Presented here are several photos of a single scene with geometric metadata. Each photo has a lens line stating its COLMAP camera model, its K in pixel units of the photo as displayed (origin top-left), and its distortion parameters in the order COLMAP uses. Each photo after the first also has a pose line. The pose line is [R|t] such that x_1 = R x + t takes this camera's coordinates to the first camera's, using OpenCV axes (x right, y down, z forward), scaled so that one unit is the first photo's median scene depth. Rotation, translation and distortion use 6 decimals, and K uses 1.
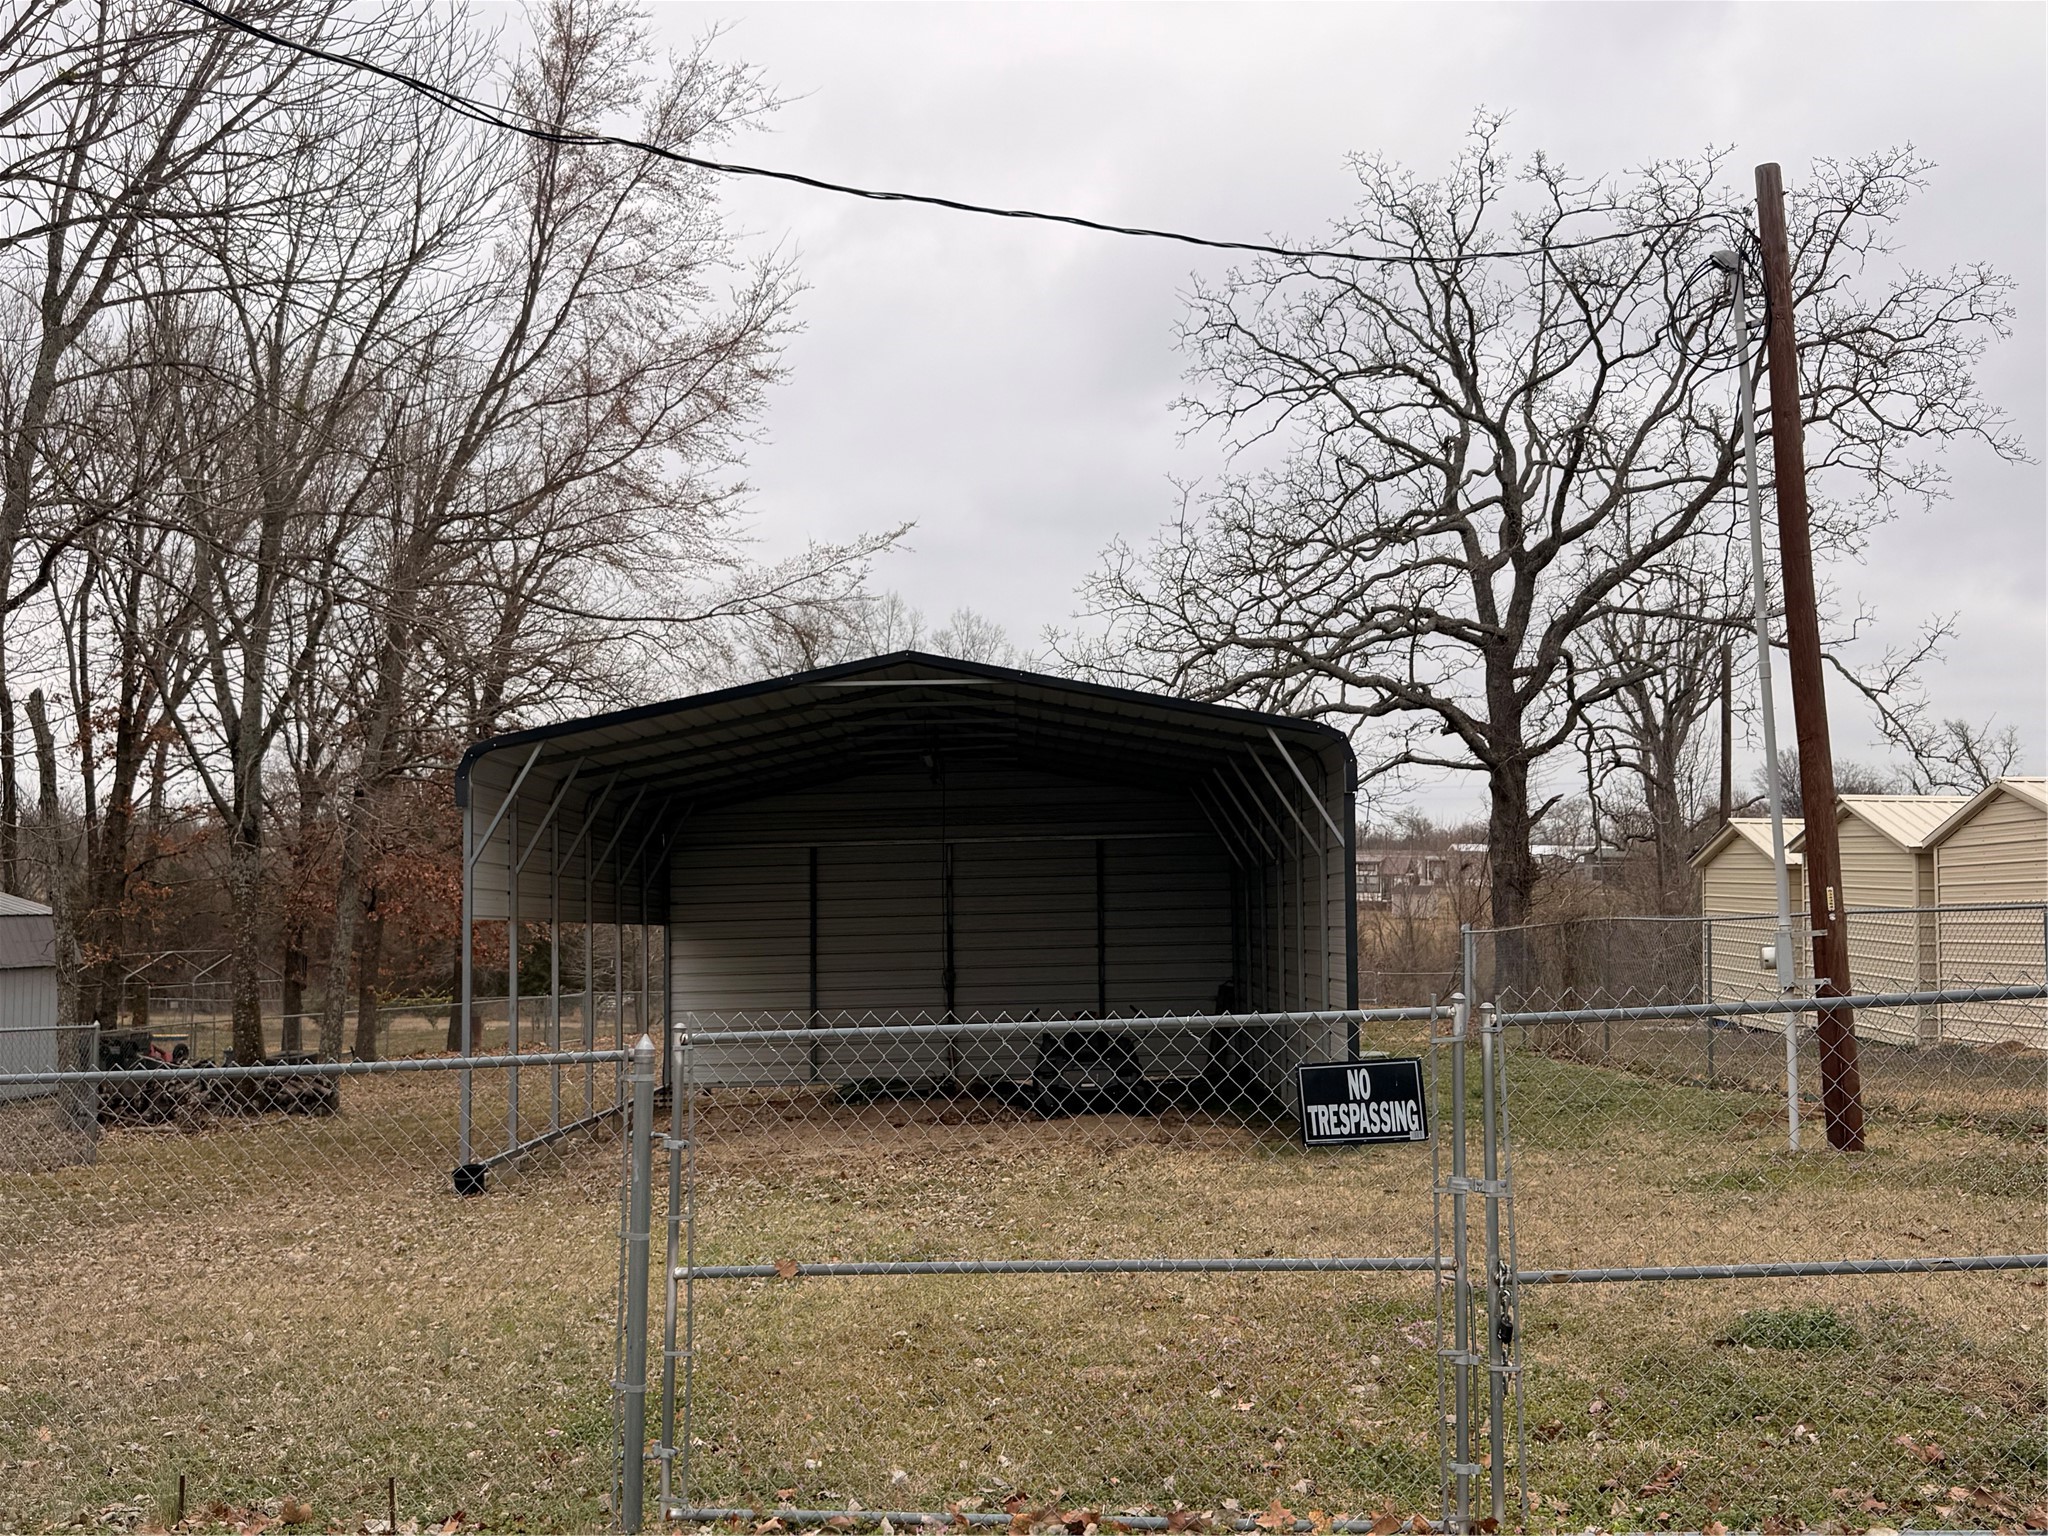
lens RADIAL K [[2053.3, 0, 958.0], [0, 2053.3, 767.3], [0, 0, 1]] dist [0.155769, -0.362263]
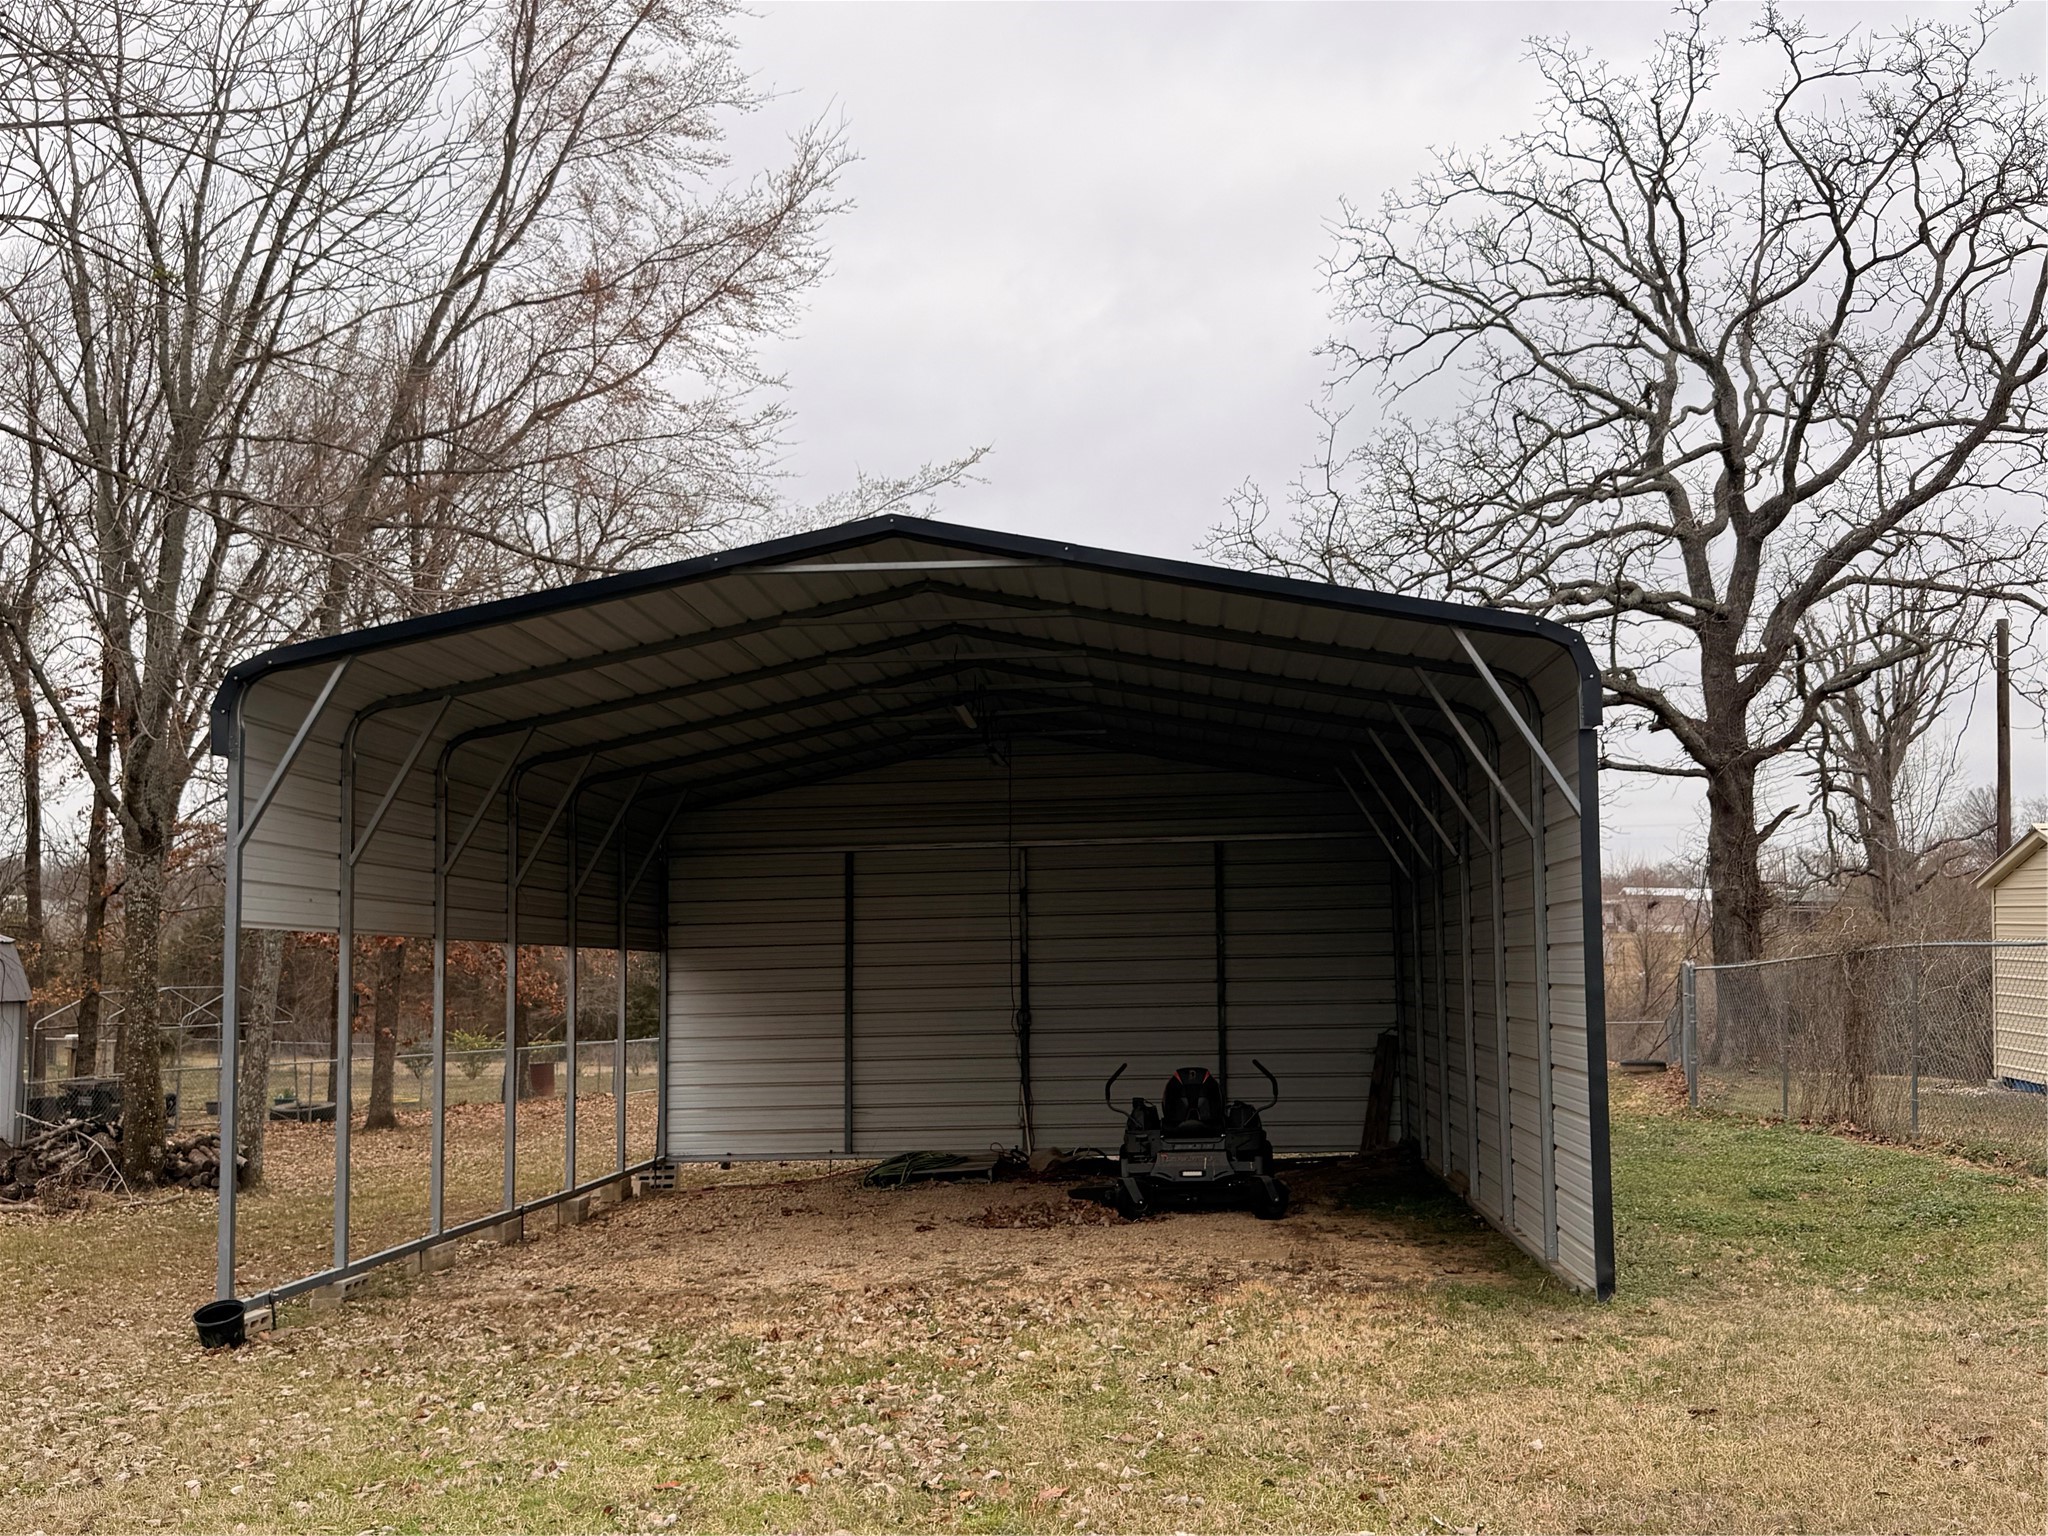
lens RADIAL K [[2053.3, 0, 958.0], [0, 2053.3, 767.3], [0, 0, 1]] dist [0.155769, -0.362263]
pose [[0.997325, -0.003565, -0.073010, 0.018788], [0.001980, 0.999761, -0.021762, 0.016047], [0.073070, 0.021559, 0.997094, 0.151707]]
